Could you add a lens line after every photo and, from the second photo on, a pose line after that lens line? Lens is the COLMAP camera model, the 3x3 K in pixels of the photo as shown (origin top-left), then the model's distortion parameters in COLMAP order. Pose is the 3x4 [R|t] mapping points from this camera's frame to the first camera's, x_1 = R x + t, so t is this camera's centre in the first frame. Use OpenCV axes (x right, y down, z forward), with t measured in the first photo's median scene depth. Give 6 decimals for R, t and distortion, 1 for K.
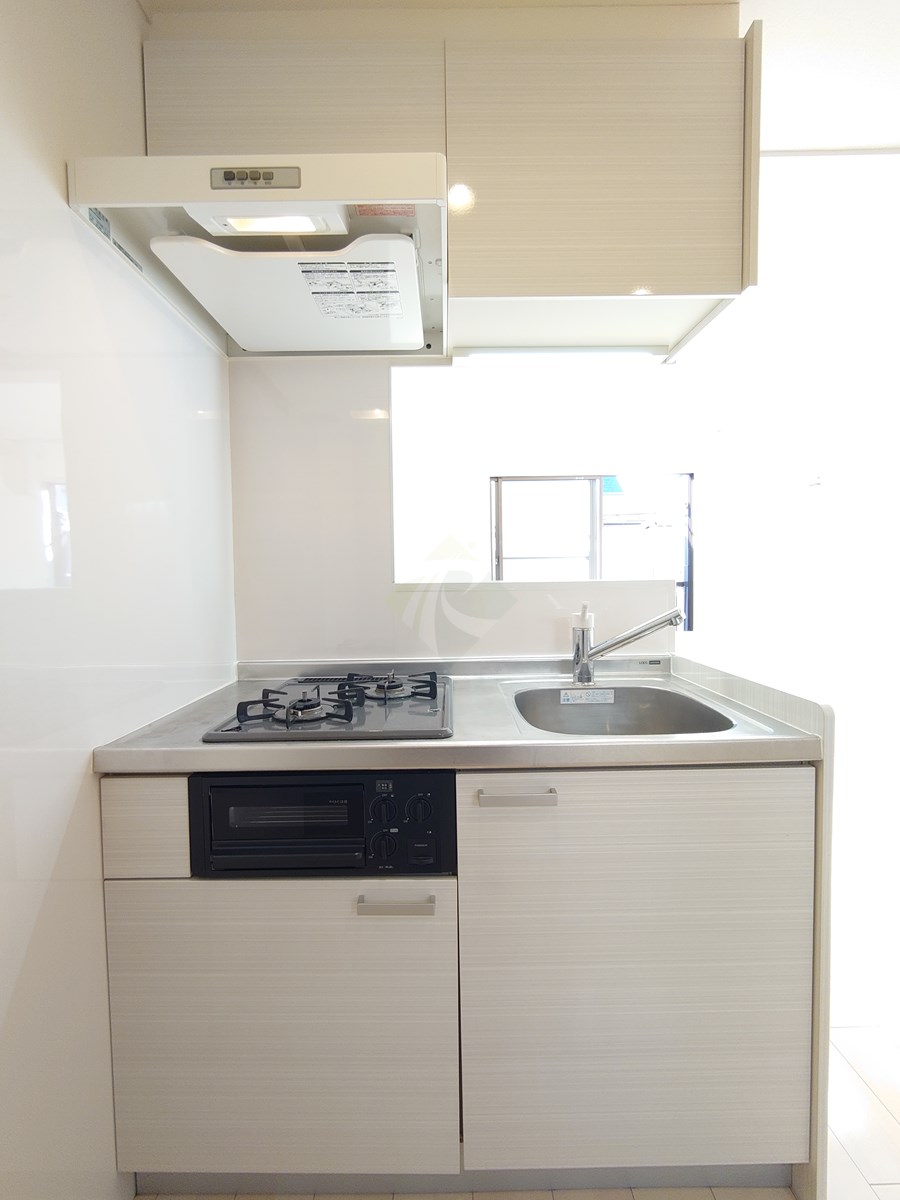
lens RADIAL K [[517.4, 0, 447.2], [0, 517.4, 594.5], [0, 0, 1]] dist [-0.003125, -0.002002]
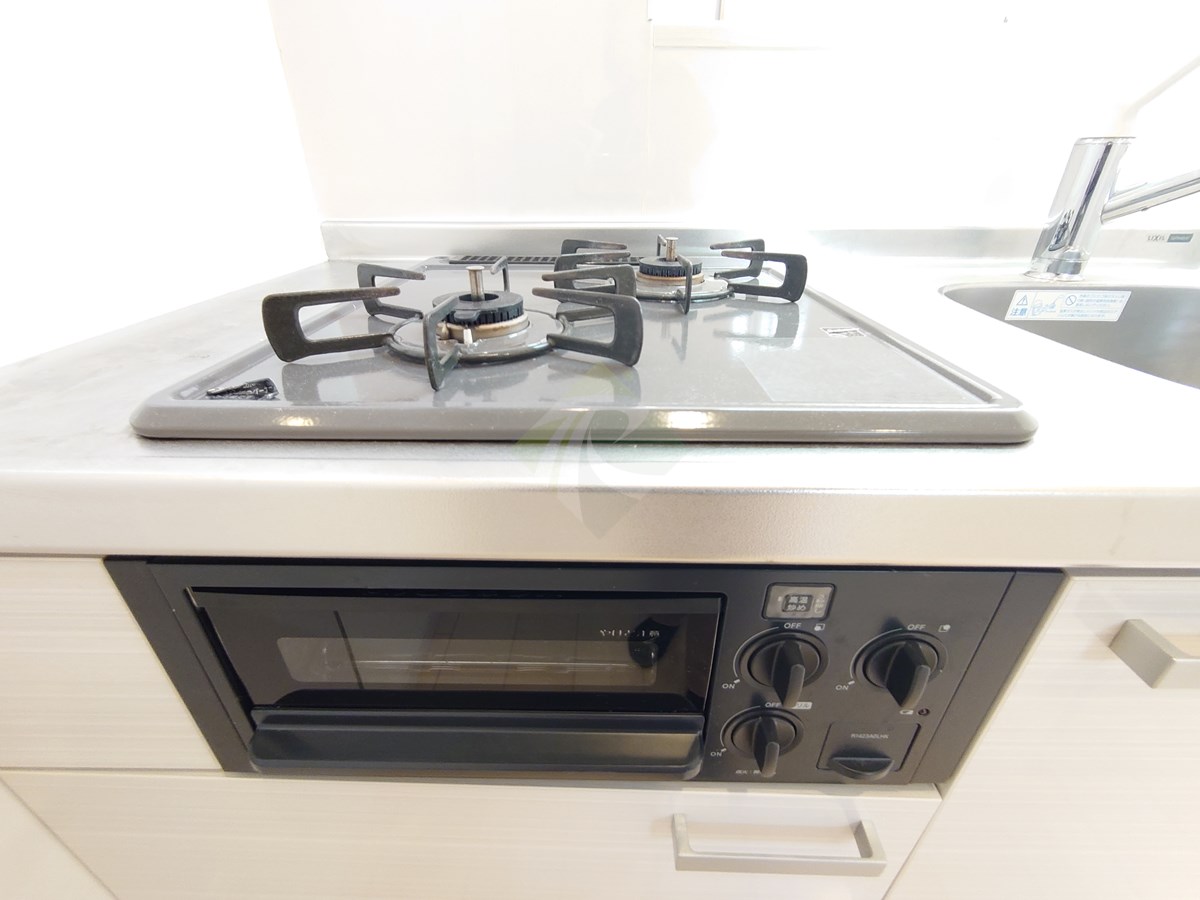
lens RADIAL K [[517.4, 0, 605.5], [0, 517.4, 444.7], [0, 0, 1]] dist [-0.003125, -0.002002]
pose [[0.999783, 0.017044, 0.011936, -0.198947], [-0.020562, 0.897286, 0.440971, 0.144338], [-0.003194, -0.441121, 0.897442, 0.669724]]
